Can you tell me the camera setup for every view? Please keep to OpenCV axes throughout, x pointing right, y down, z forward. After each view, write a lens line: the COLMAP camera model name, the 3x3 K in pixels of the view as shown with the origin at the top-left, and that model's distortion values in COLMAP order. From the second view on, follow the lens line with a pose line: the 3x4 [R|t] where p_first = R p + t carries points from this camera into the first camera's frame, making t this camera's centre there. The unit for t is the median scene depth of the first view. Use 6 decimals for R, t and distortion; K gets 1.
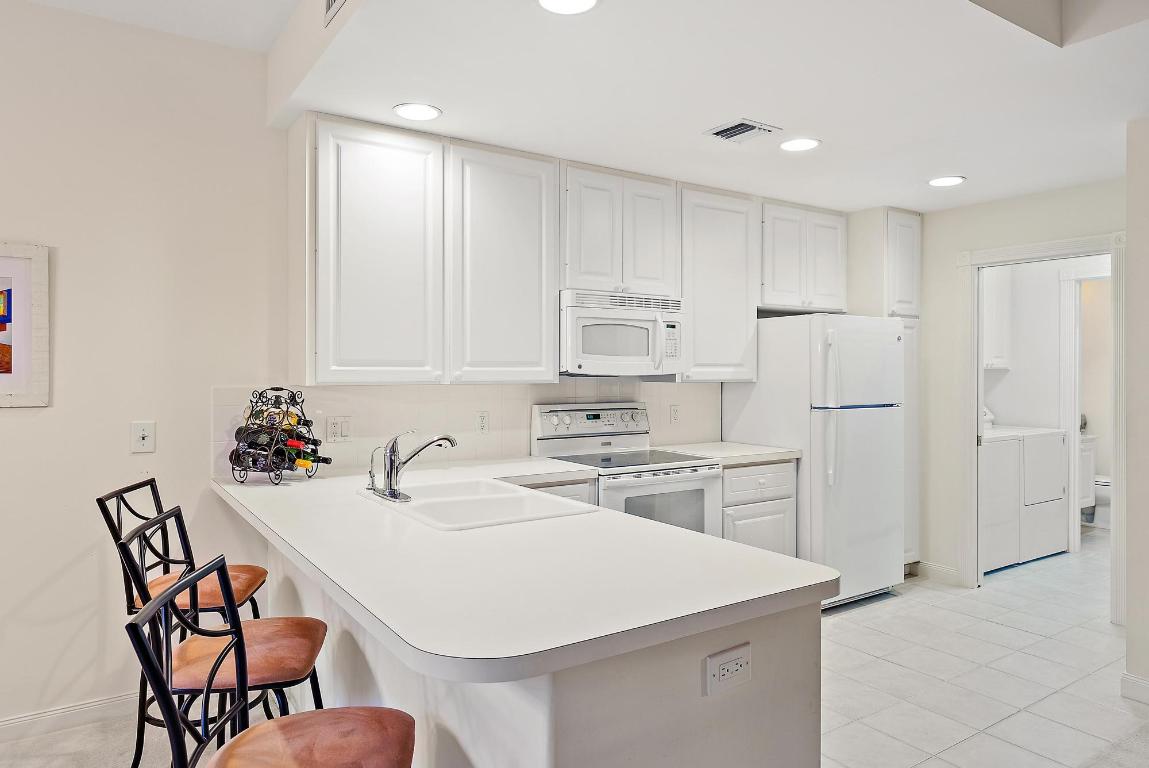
lens RADIAL K [[733.0, 0, 572.0], [0, 733.0, 373.3], [0, 0, 1]] dist [-0.004198, -0.001975]
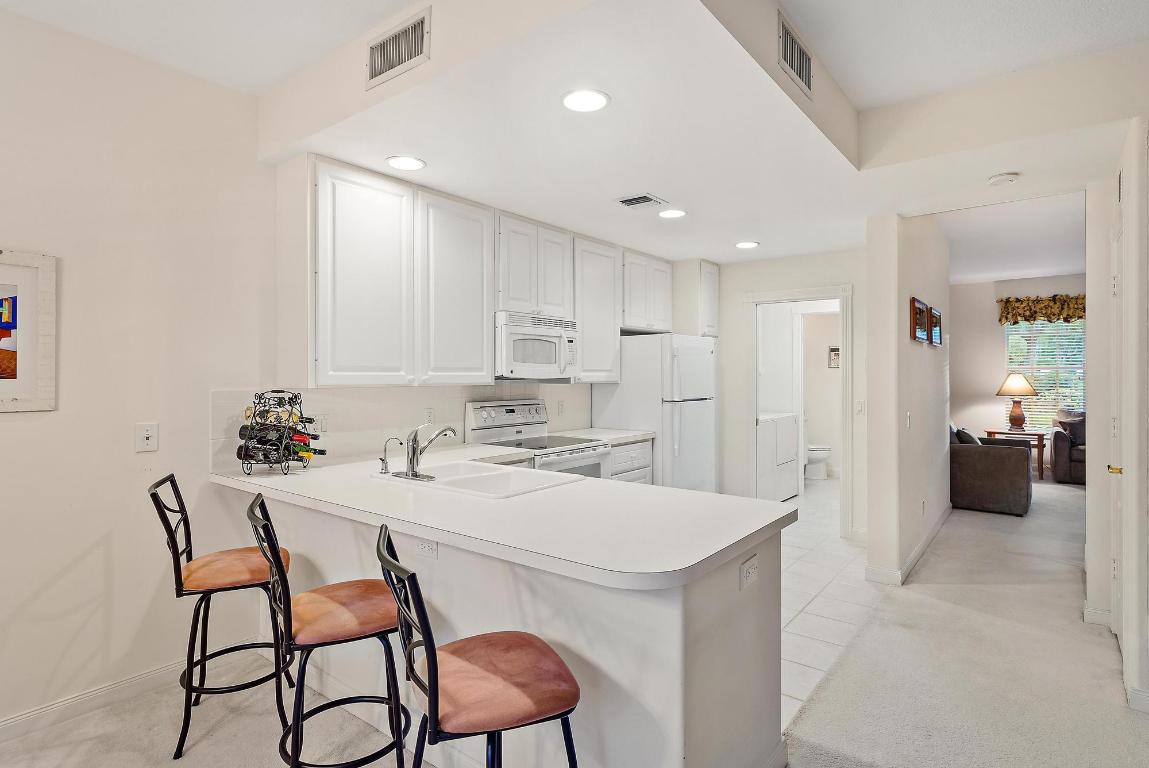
lens RADIAL K [[596.8, 0, 572.8], [0, 596.8, 375.5], [0, 0, 1]] dist [-0.005324, -0.001569]
pose [[0.949929, -0.002527, 0.312455, -0.231649], [0.003219, 0.999993, -0.001699, -0.000607], [-0.312449, 0.002620, 0.949931, -0.027477]]
